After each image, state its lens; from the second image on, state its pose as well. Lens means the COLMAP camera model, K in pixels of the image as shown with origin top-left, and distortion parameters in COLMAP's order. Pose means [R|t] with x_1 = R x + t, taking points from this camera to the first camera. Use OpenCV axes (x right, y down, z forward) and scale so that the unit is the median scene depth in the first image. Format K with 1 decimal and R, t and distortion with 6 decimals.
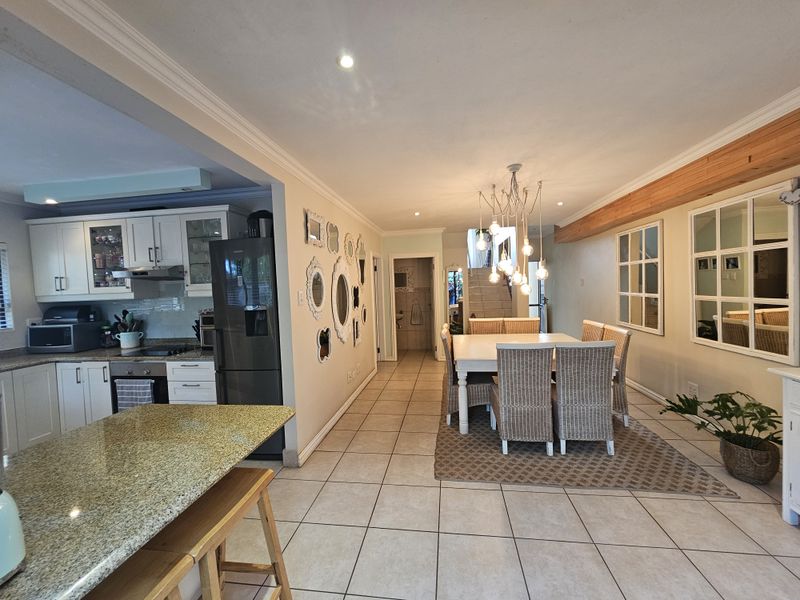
lens RADIAL K [[325.4, 0, 402.4], [0, 325.4, 298.5], [0, 0, 1]] dist [-0.000734, 0.000566]
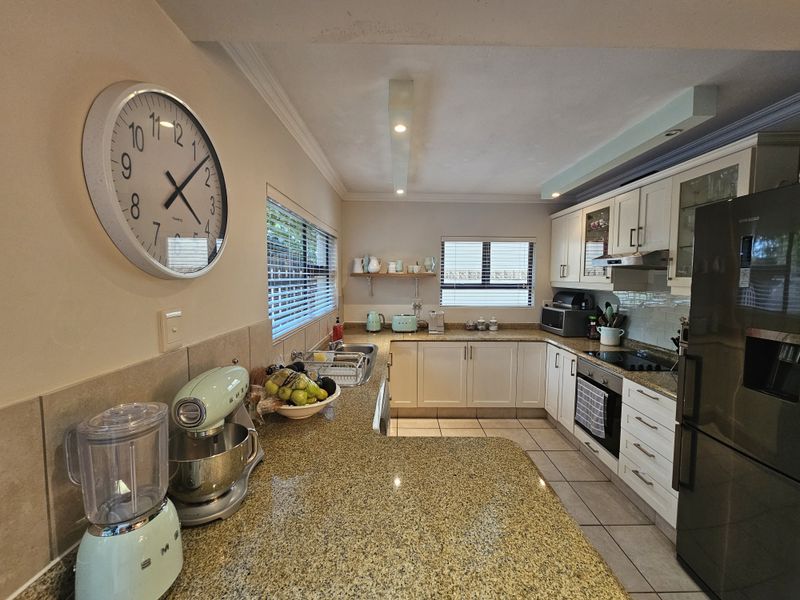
lens RADIAL K [[325.4, 0, 402.4], [0, 325.4, 298.5], [0, 0, 1]] dist [-0.000734, 0.000566]
pose [[0.142130, 0.106591, -0.984092, -0.057473], [-0.051378, 0.993639, 0.100205, -0.037996], [0.988514, 0.036319, 0.146703, 0.333847]]
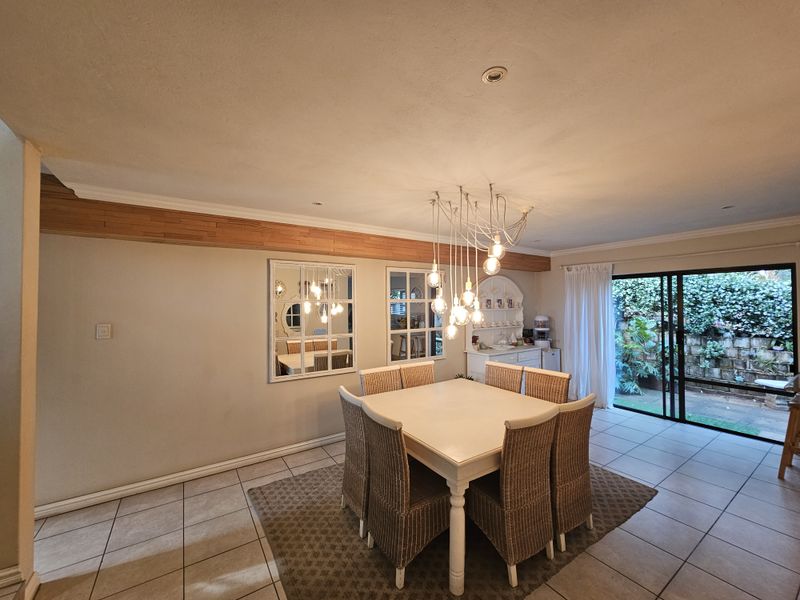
lens RADIAL K [[325.4, 0, 402.4], [0, 325.4, 298.5], [0, 0, 1]] dist [-0.000734, 0.000566]
pose [[-0.666463, 0.050687, 0.743813, -0.060909], [0.056931, 0.998233, -0.017015, -0.049430], [-0.743361, 0.031006, -0.668172, 0.799504]]
